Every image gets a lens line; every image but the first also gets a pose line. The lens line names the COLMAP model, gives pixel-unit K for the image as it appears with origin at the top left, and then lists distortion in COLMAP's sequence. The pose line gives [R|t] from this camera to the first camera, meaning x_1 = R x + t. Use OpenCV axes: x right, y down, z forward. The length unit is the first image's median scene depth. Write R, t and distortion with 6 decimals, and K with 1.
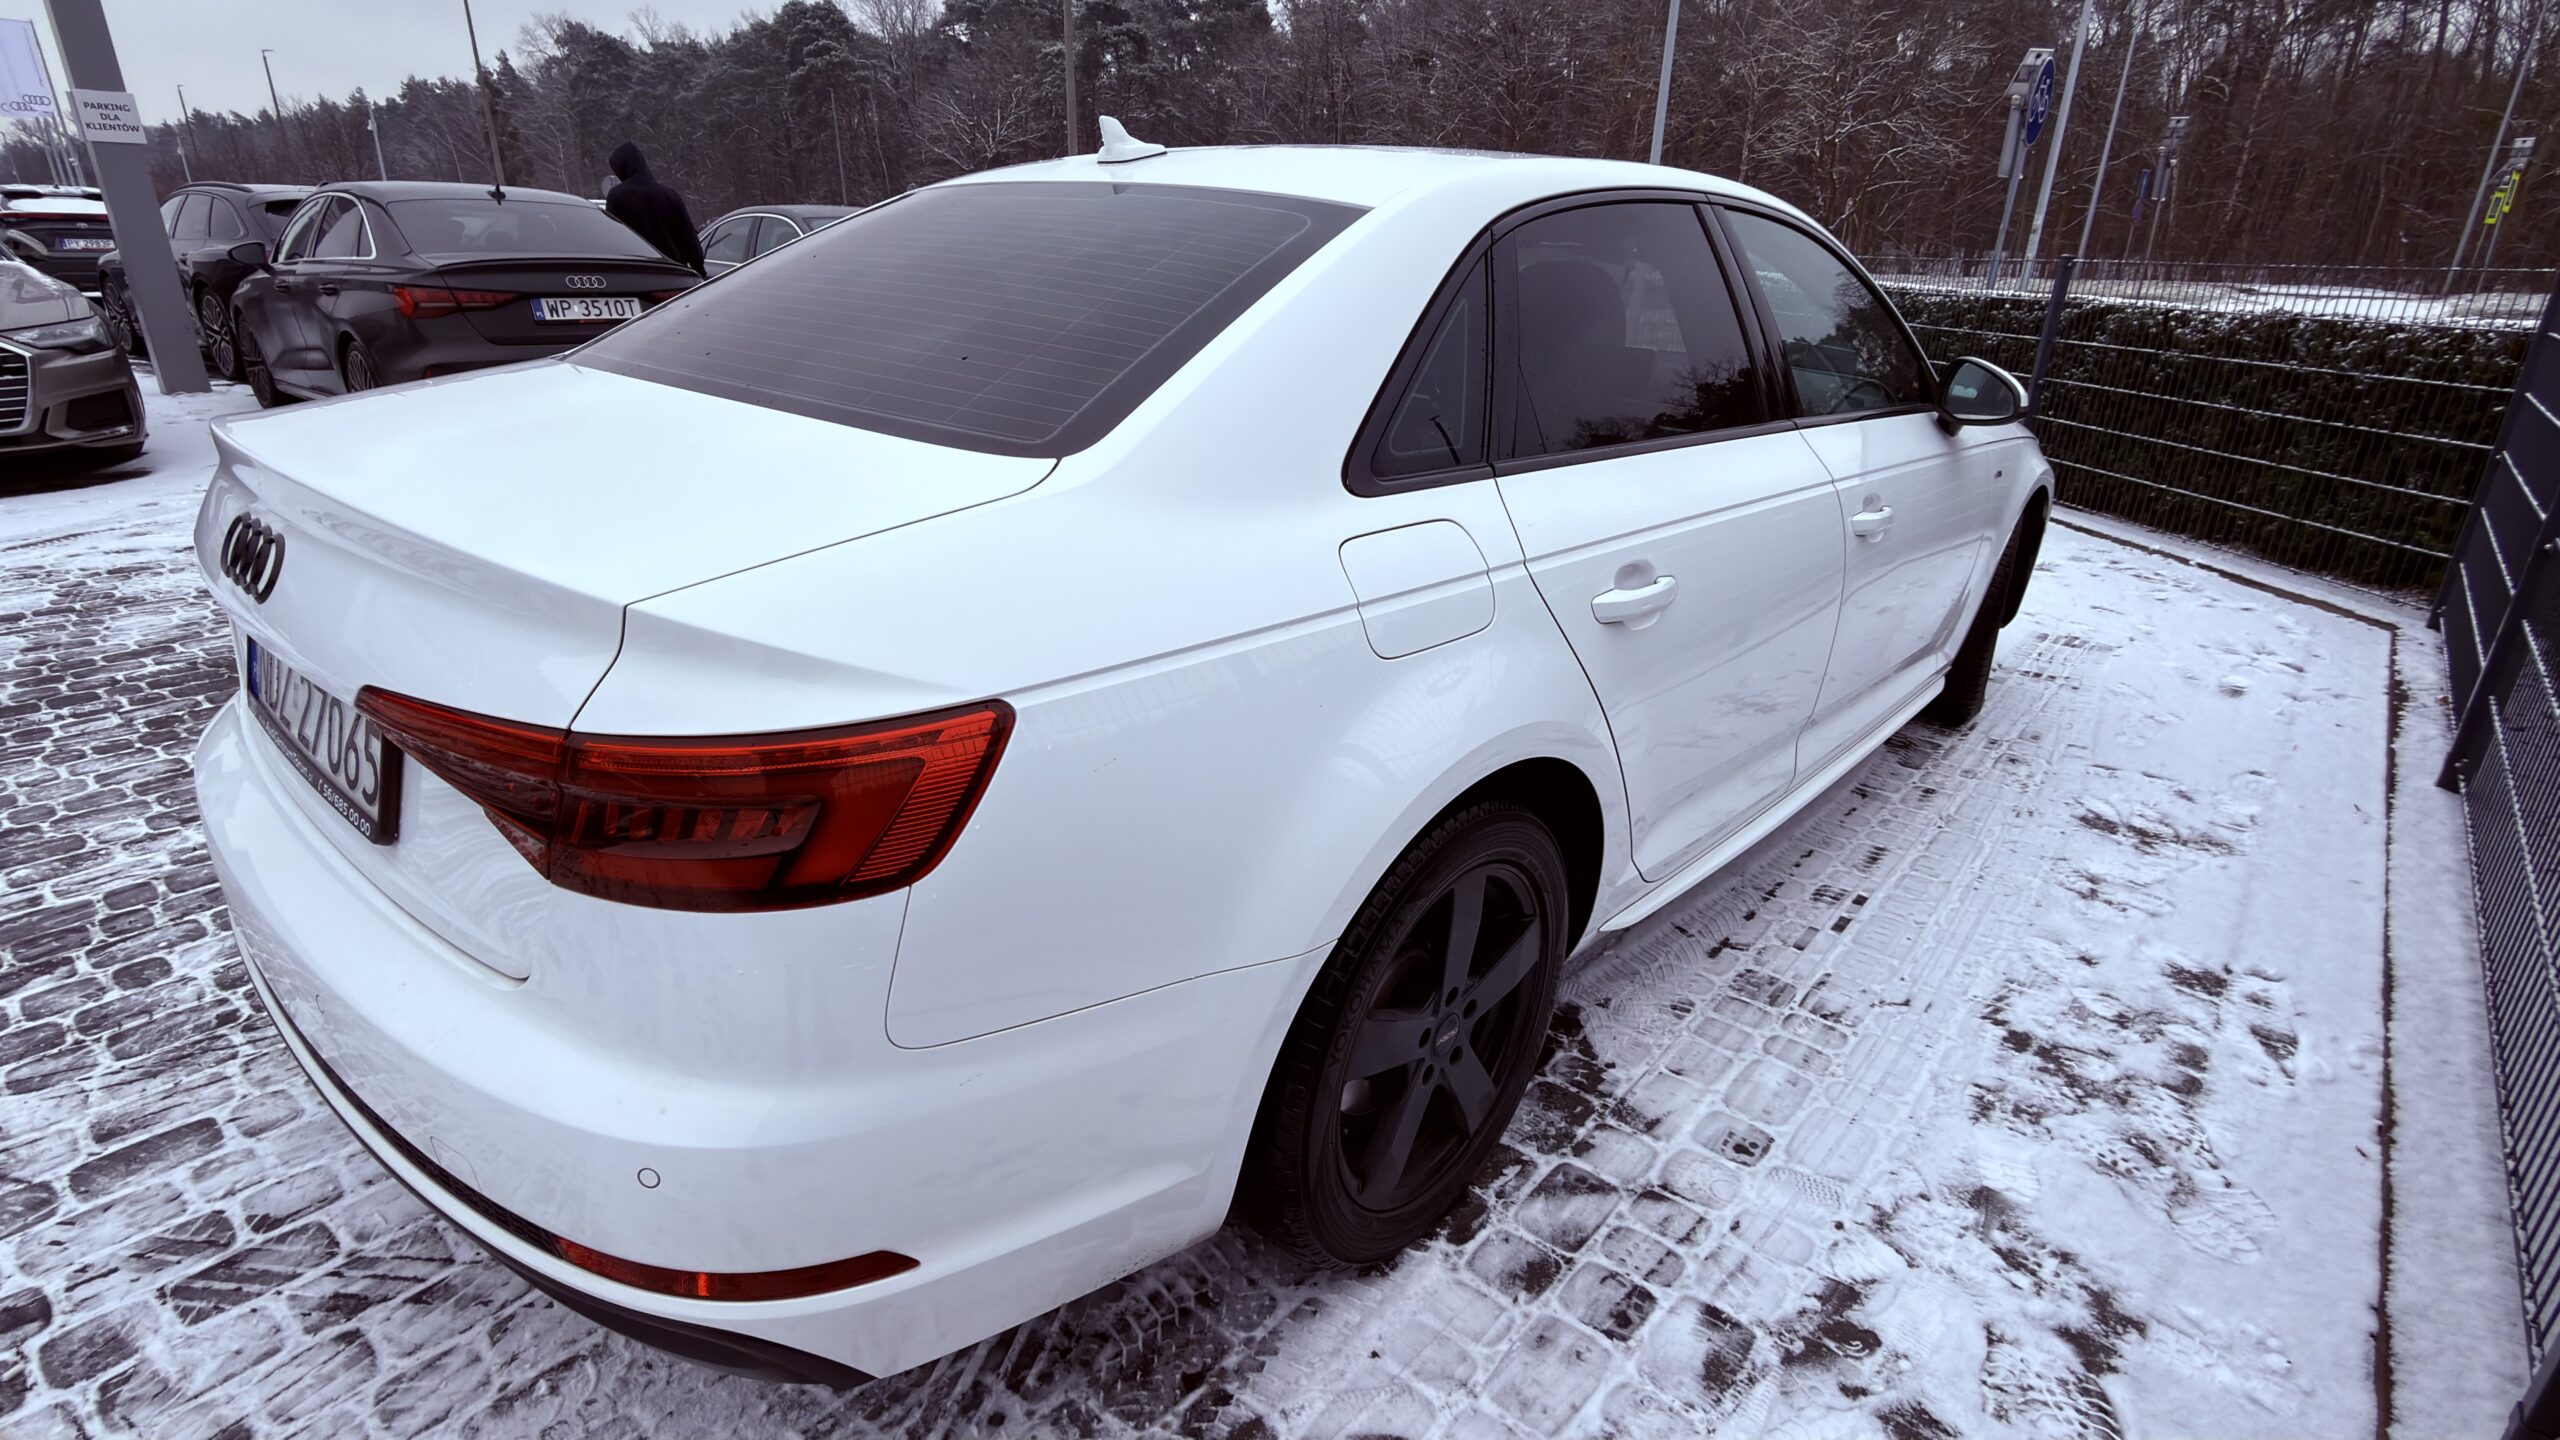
lens RADIAL K [[1213.5, 0, 1275.4], [0, 1213.5, 733.4], [0, 0, 1]] dist [-0.001621, 0.000024]
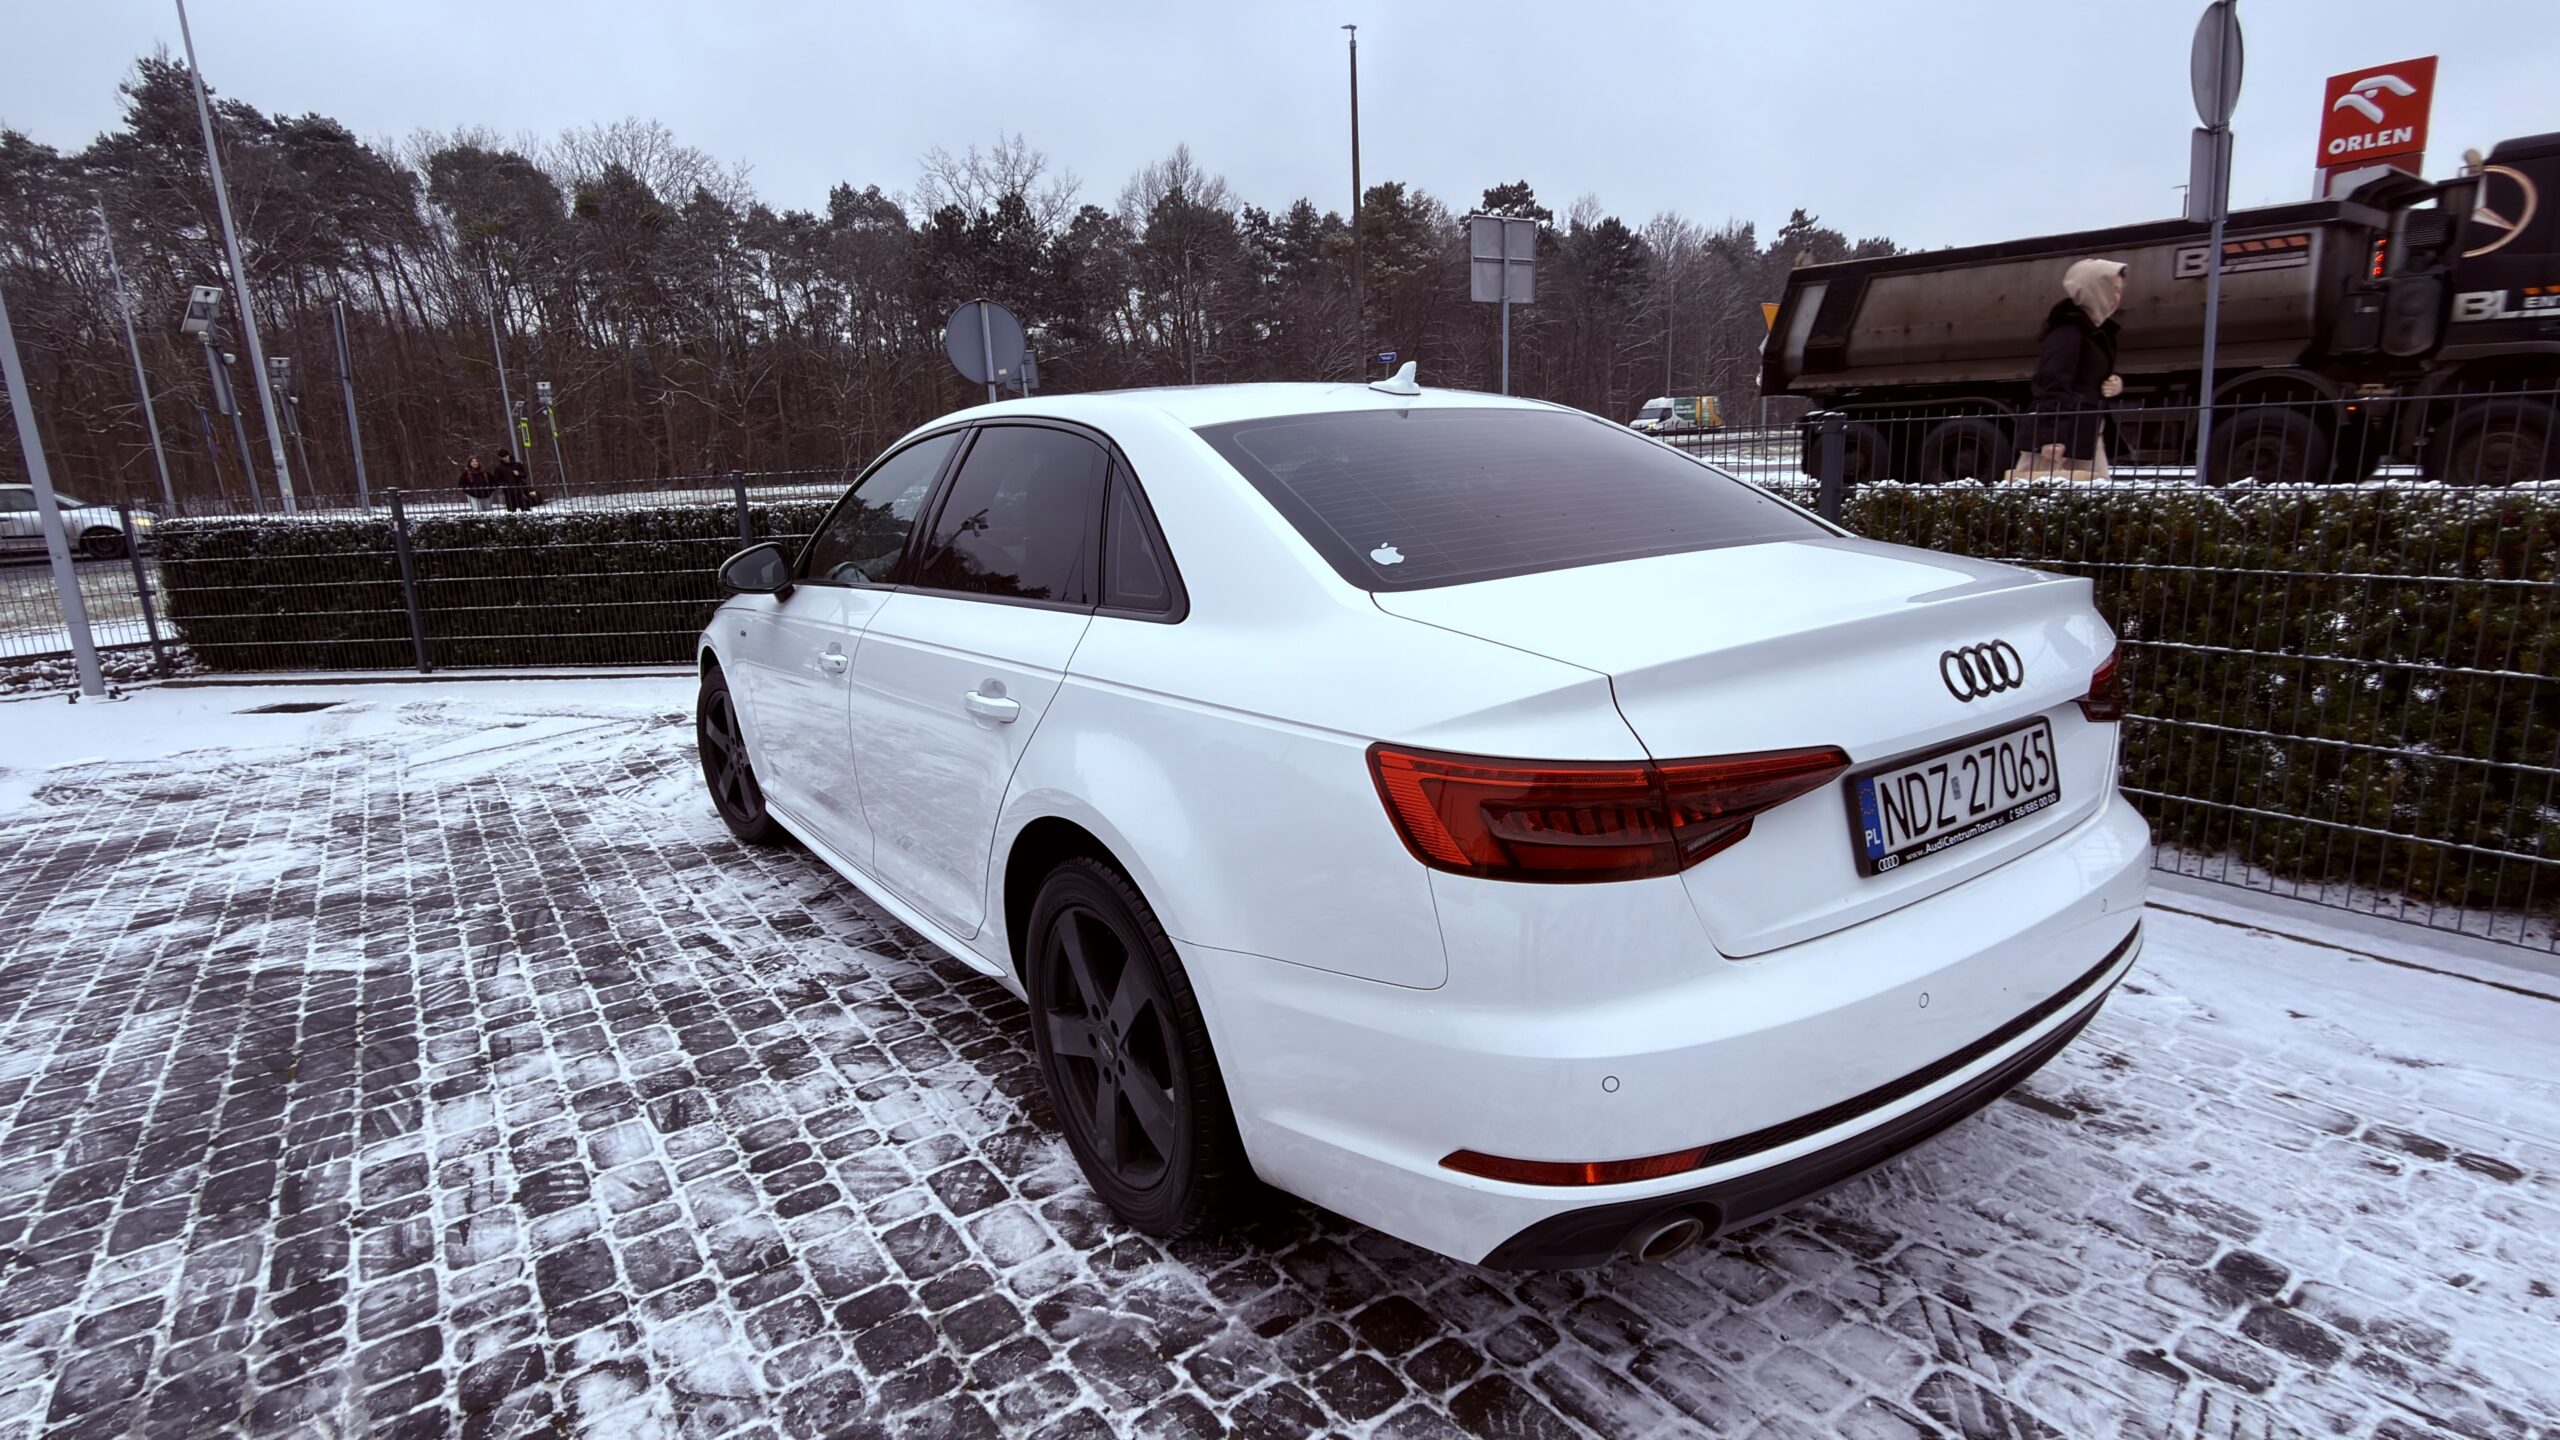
lens RADIAL K [[1213.5, 0, 1278.3], [0, 1213.5, 732.3], [0, 0, 1]] dist [-0.001621, 0.000024]
pose [[0.234648, -0.253740, 0.938380, -1.262476], [0.411272, 0.900591, 0.140680, -0.324030], [-0.880793, 0.352919, 0.315678, 0.707824]]
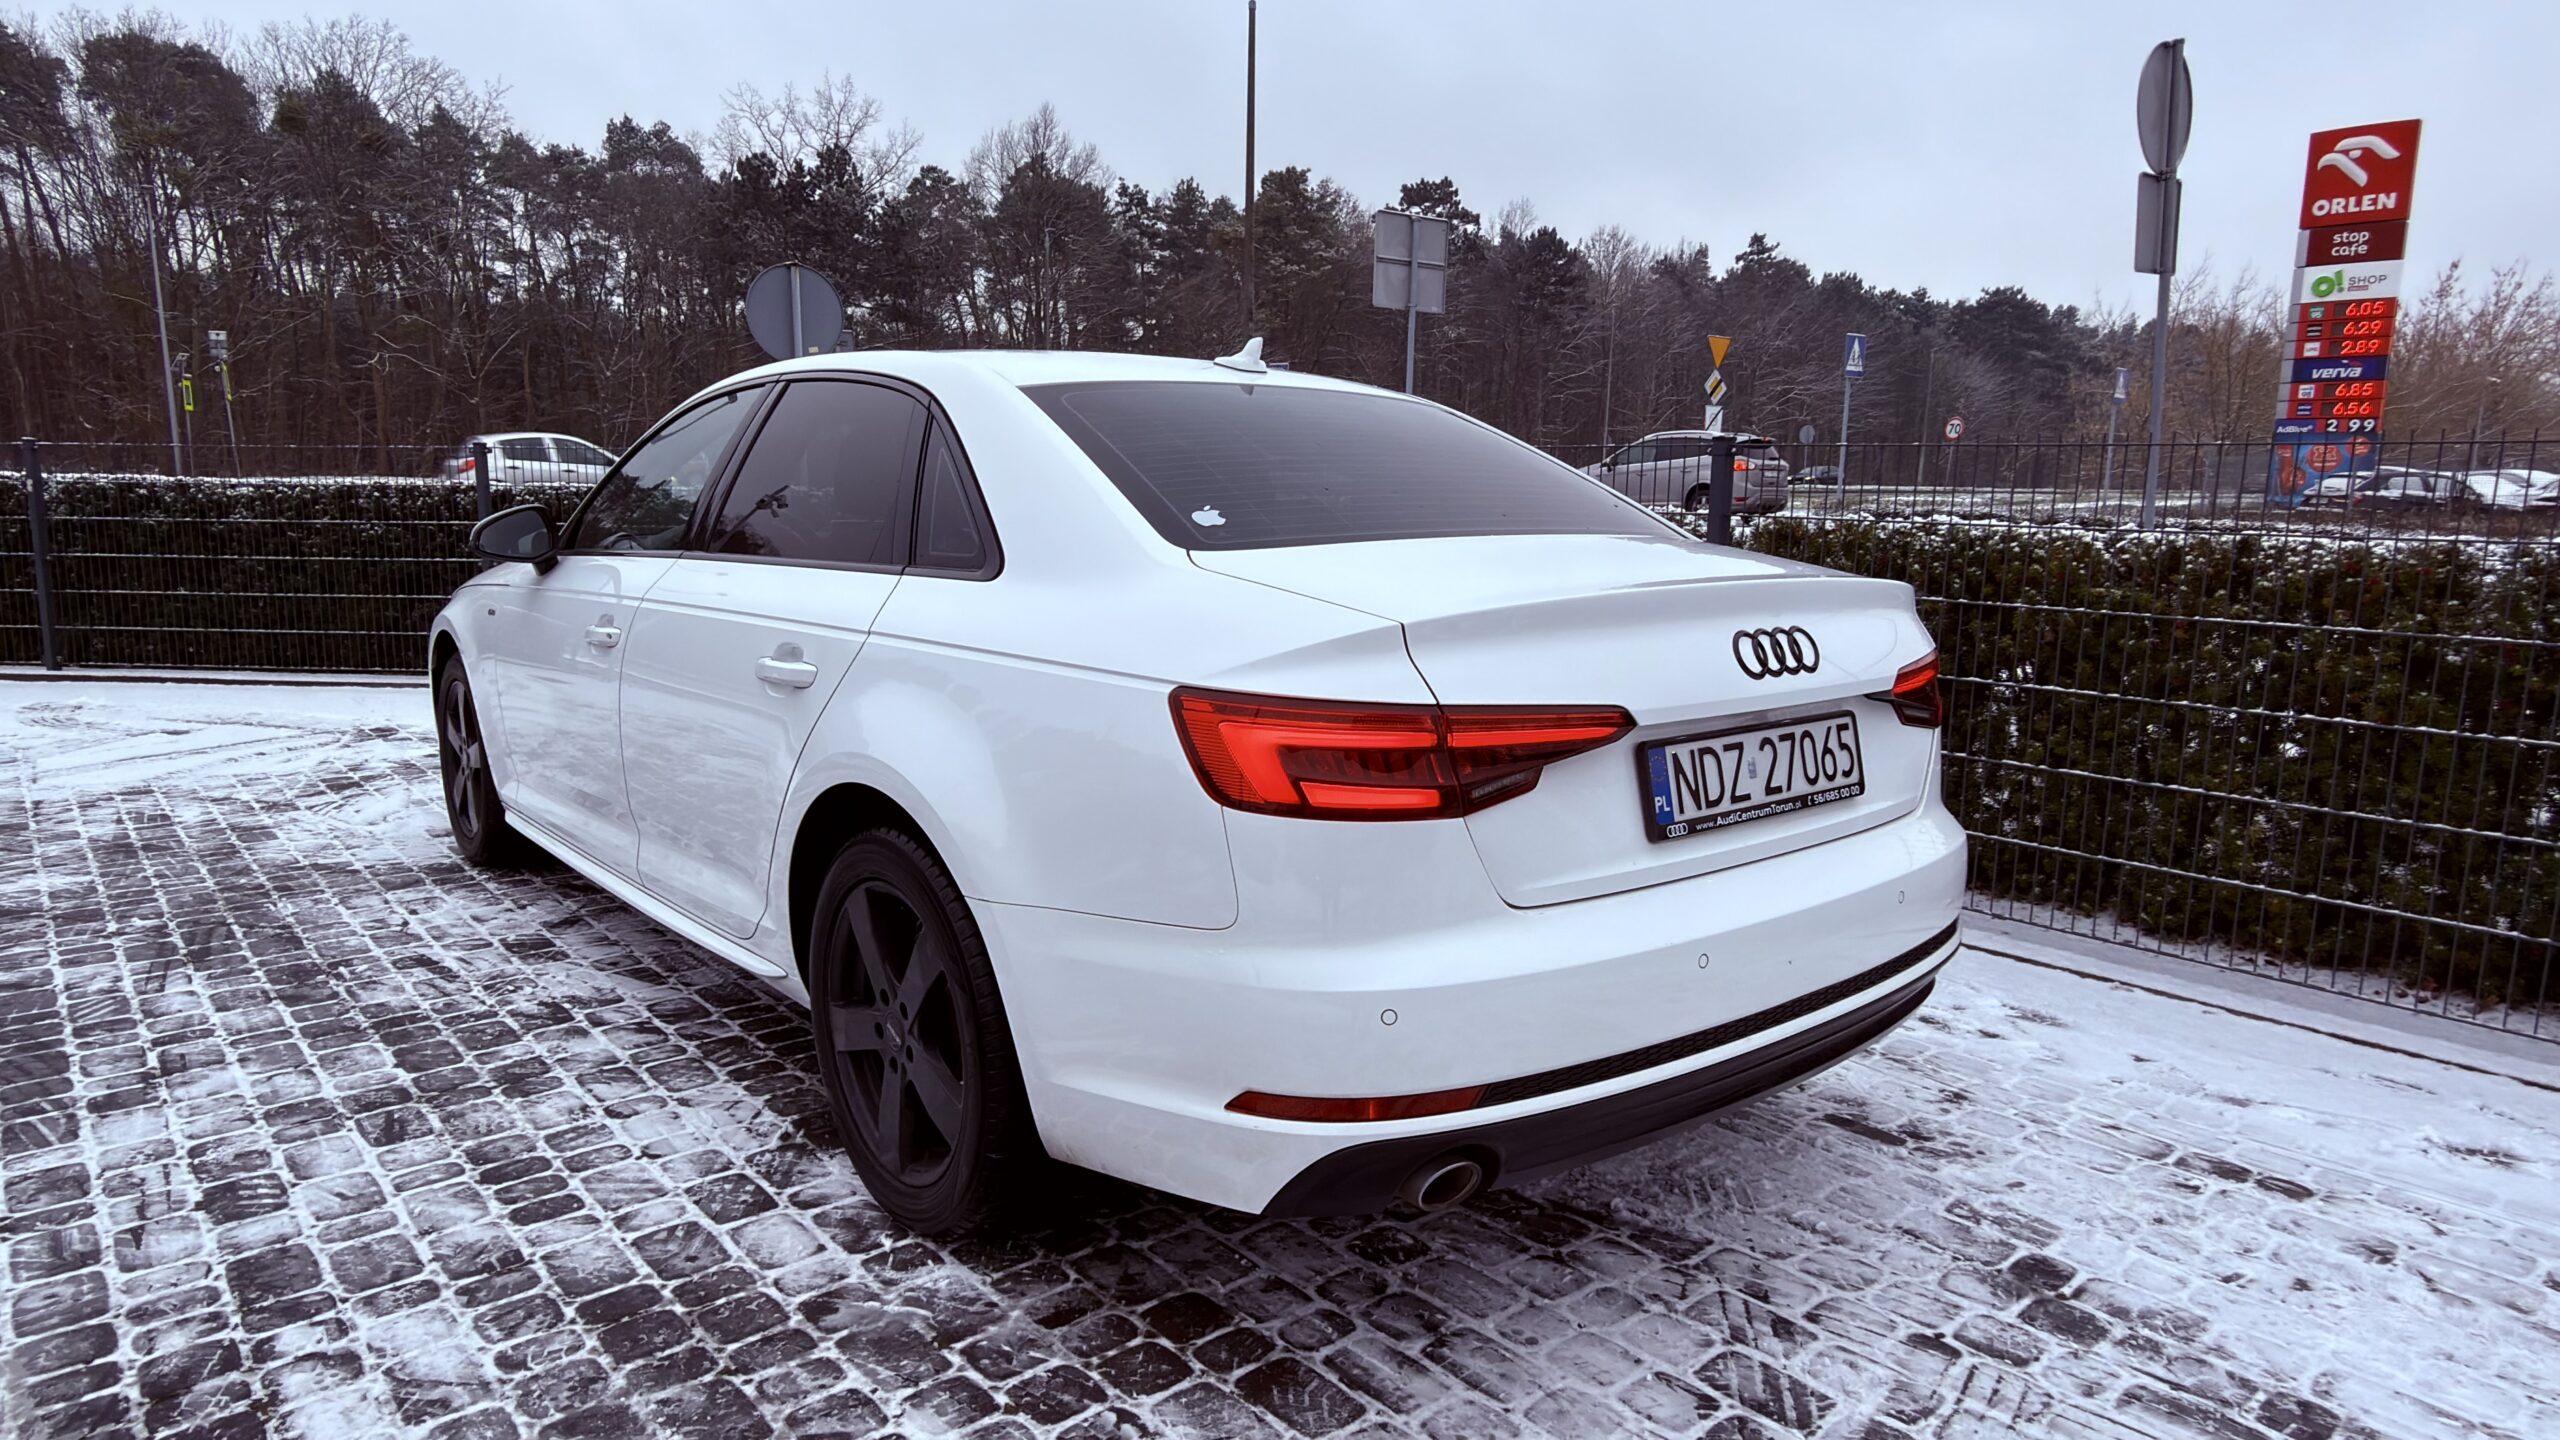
lens RADIAL K [[1474.5, 0, 1277.0], [0, 1474.5, 743.1], [0, 0, 1]] dist [-0.001675, 0.000267]
pose [[0.152465, -0.198533, 0.968163, -1.413117], [0.363412, 0.922246, 0.131888, -0.261795], [-0.919068, 0.331733, 0.212759, 0.660556]]
